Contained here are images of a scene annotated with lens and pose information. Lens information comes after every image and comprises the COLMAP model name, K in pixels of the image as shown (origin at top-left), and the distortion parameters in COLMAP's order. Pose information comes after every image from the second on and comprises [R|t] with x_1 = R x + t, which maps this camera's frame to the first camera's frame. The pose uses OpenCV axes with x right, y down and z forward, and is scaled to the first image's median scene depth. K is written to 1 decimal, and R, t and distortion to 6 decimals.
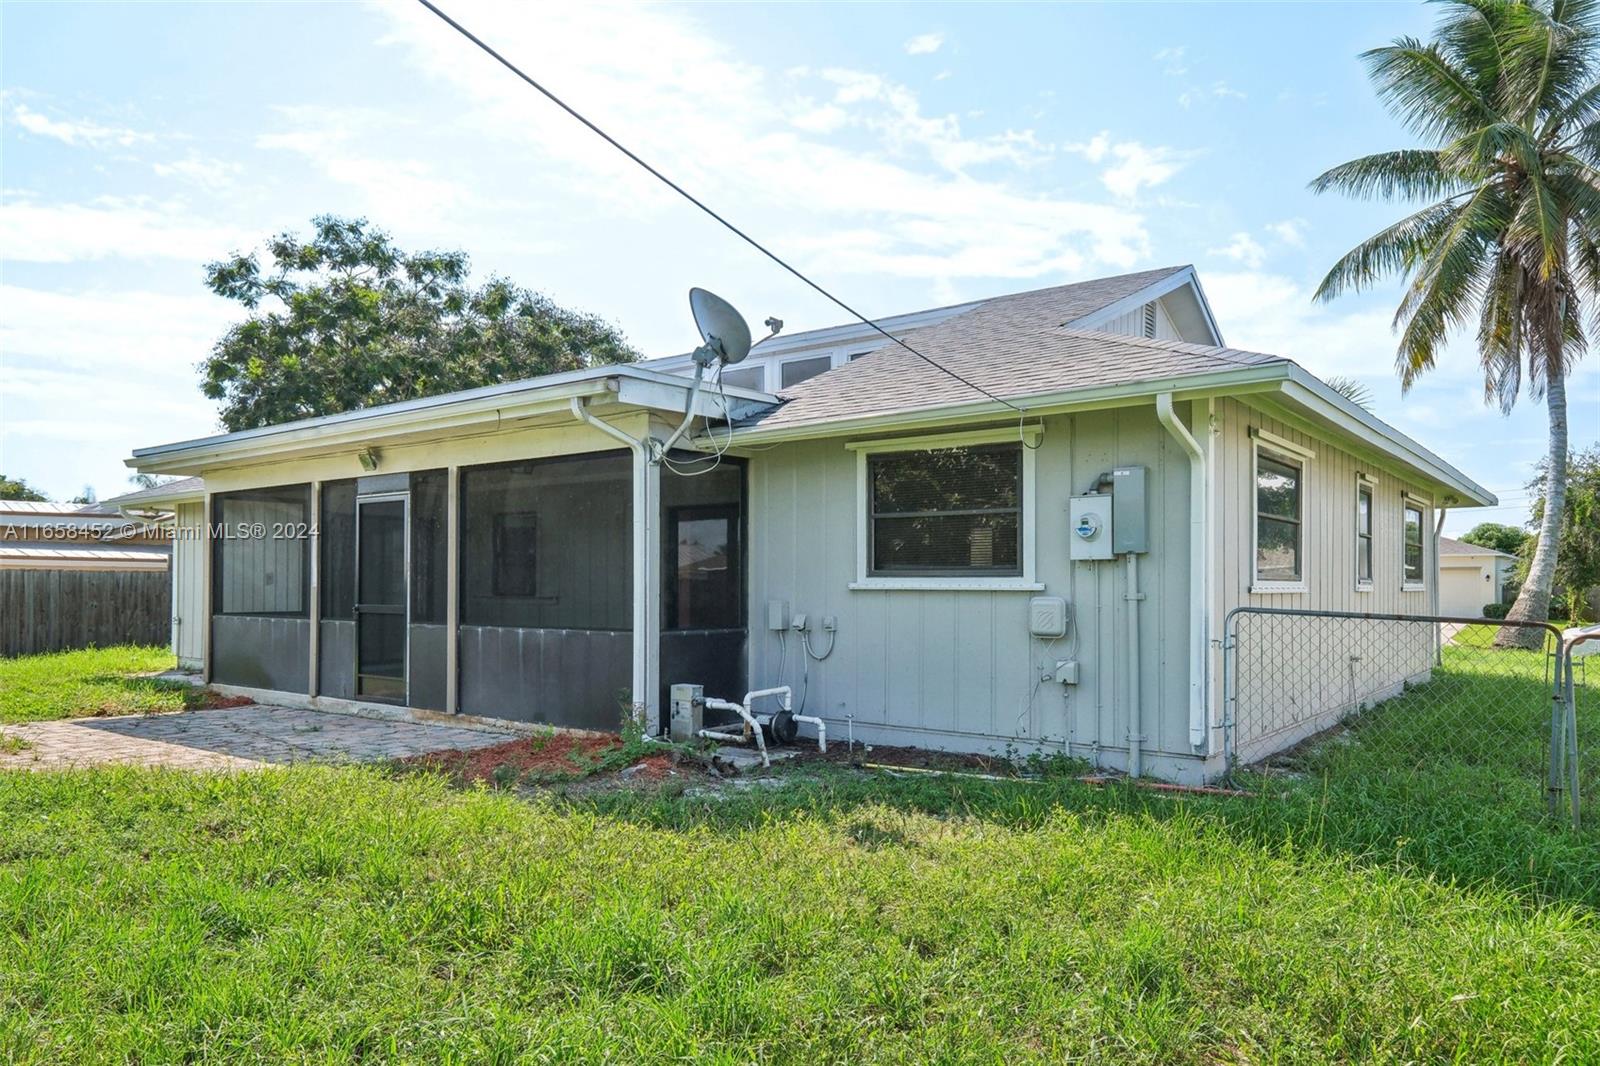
lens RADIAL K [[1067.4, 0, 801.3], [0, 1067.4, 569.1], [0, 0, 1]] dist [0.003298, 0.000539]
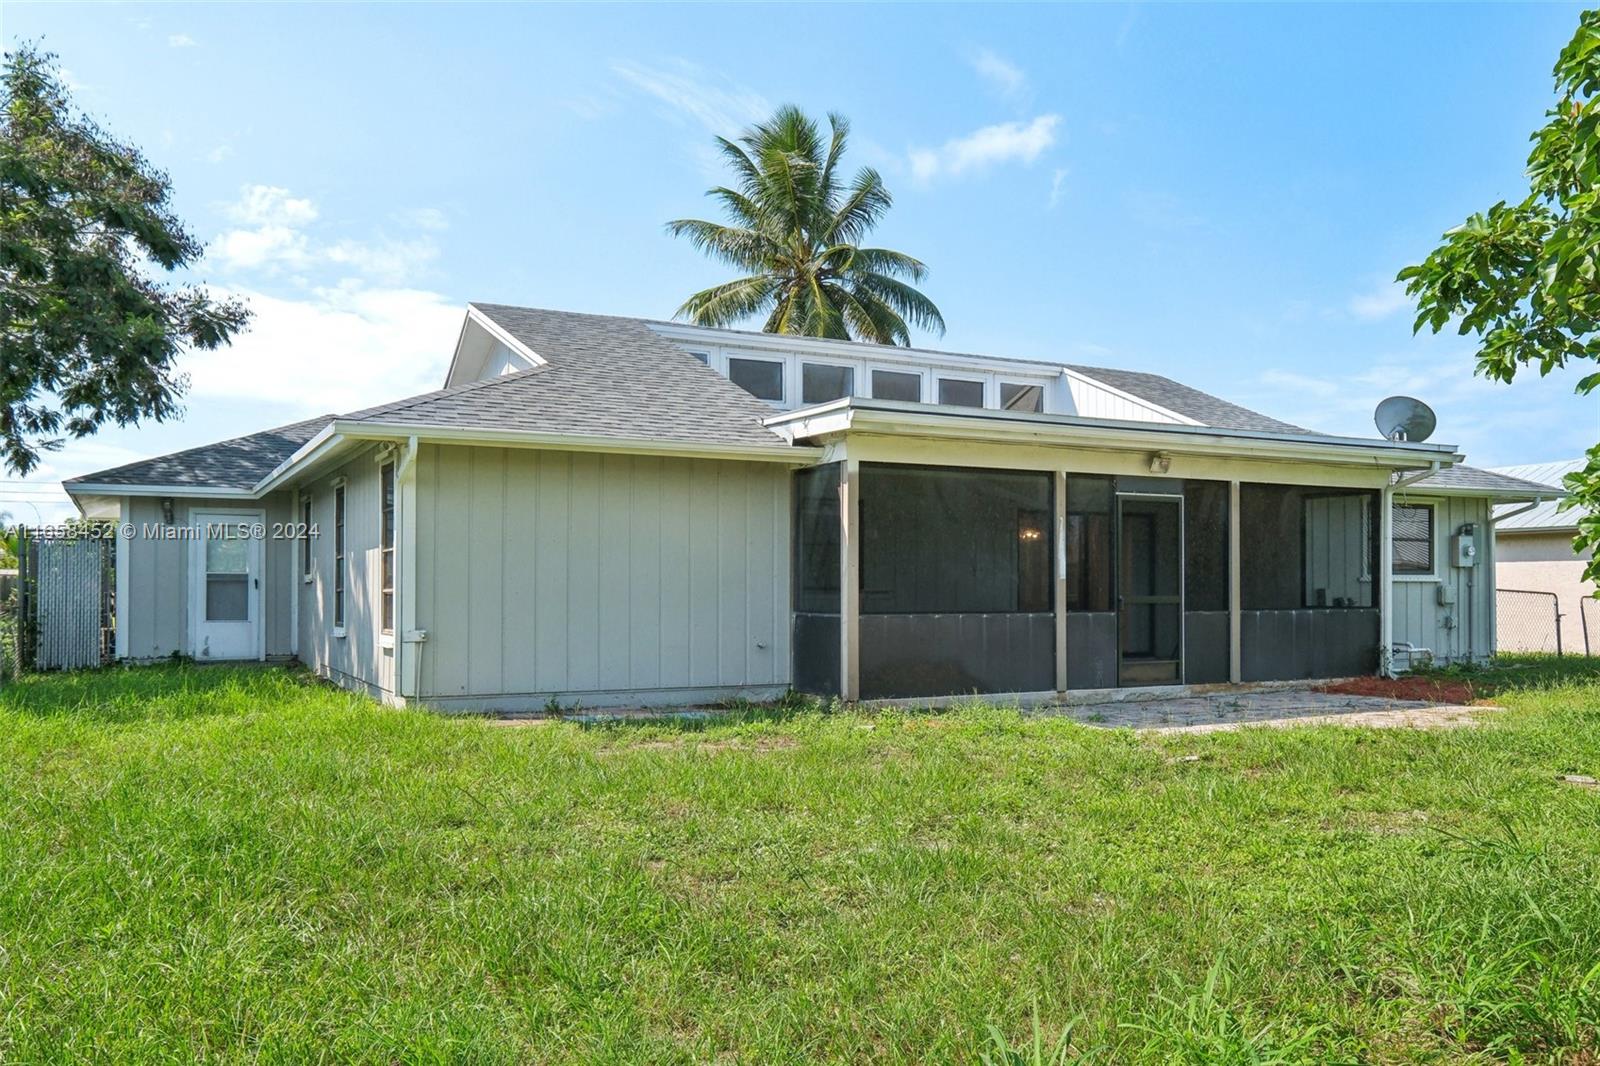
lens RADIAL K [[1240.5, 0, 804.4], [0, 1240.5, 550.0], [0, 0, 1]] dist [0.008806, 0.000643]
pose [[0.418485, 0.023586, 0.907918, -1.830750], [-0.014970, 0.999706, -0.019071, 0.017943], [-0.908100, -0.005611, 0.418715, 0.854990]]
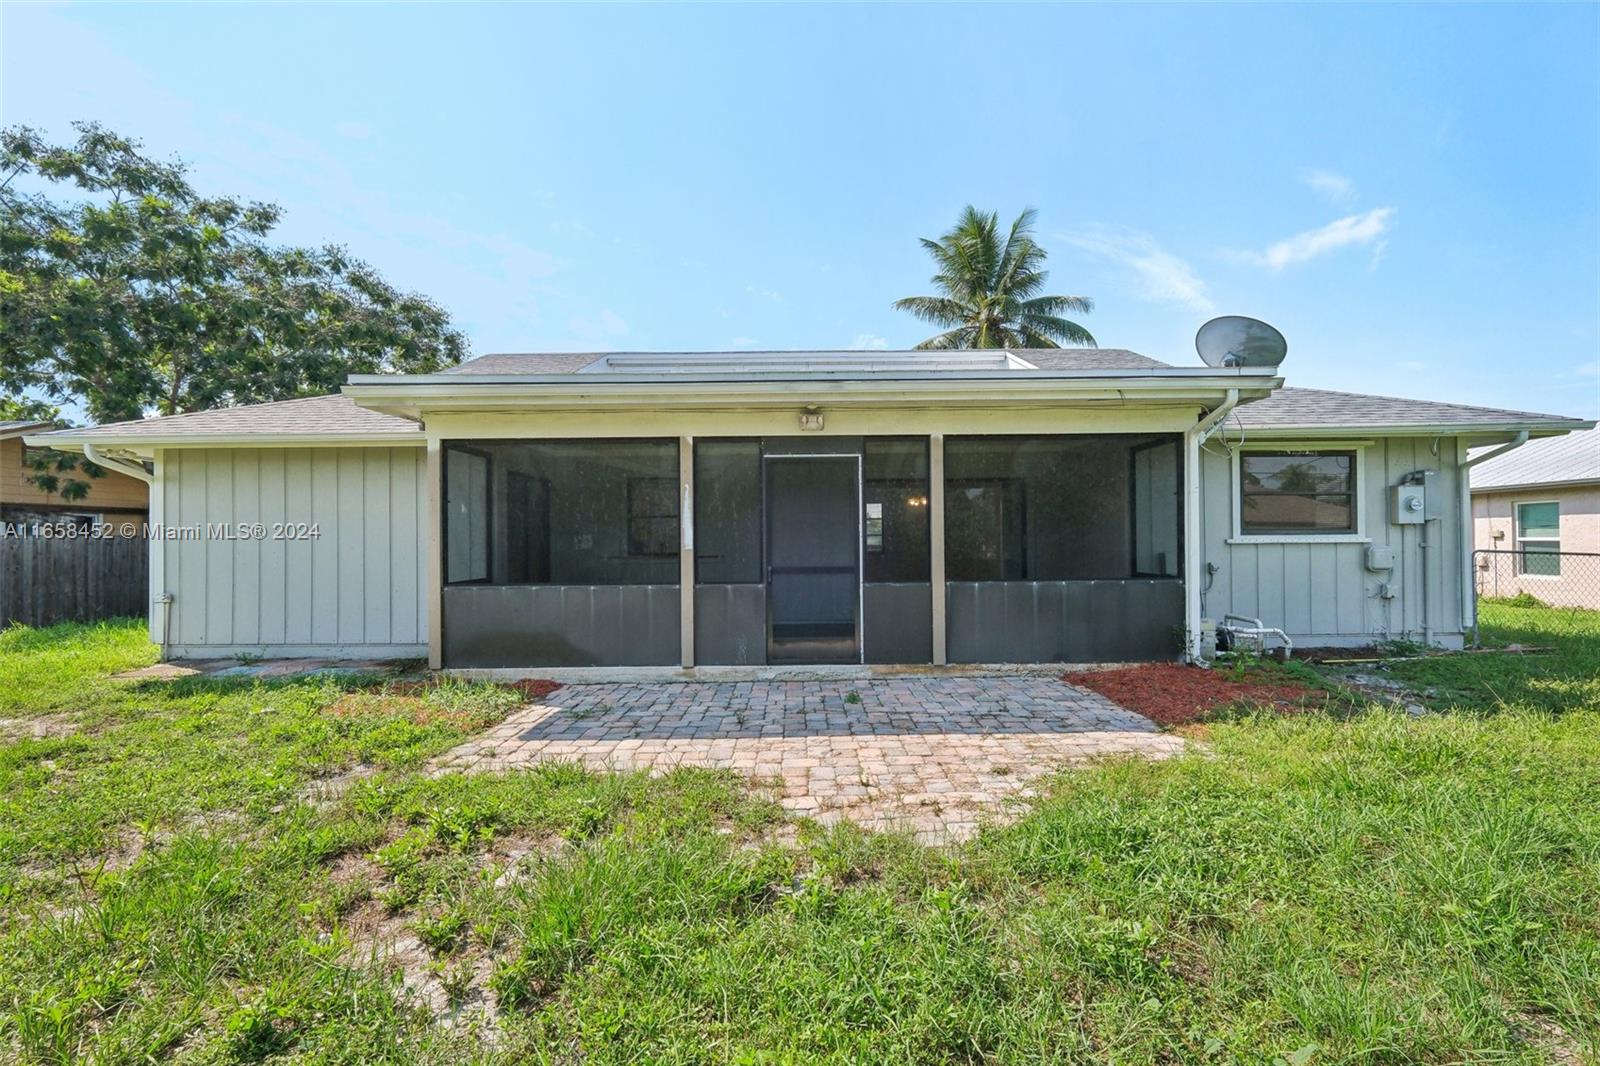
lens RADIAL K [[698.5, 0, 797.5], [0, 698.5, 526.8], [0, 0, 1]] dist [-0.002657, -0.000805]
pose [[0.793325, 0.001406, 0.608796, -0.866505], [0.001064, 0.999993, -0.003695, -0.000727], [-0.608797, 0.003579, 0.793318, 0.529702]]
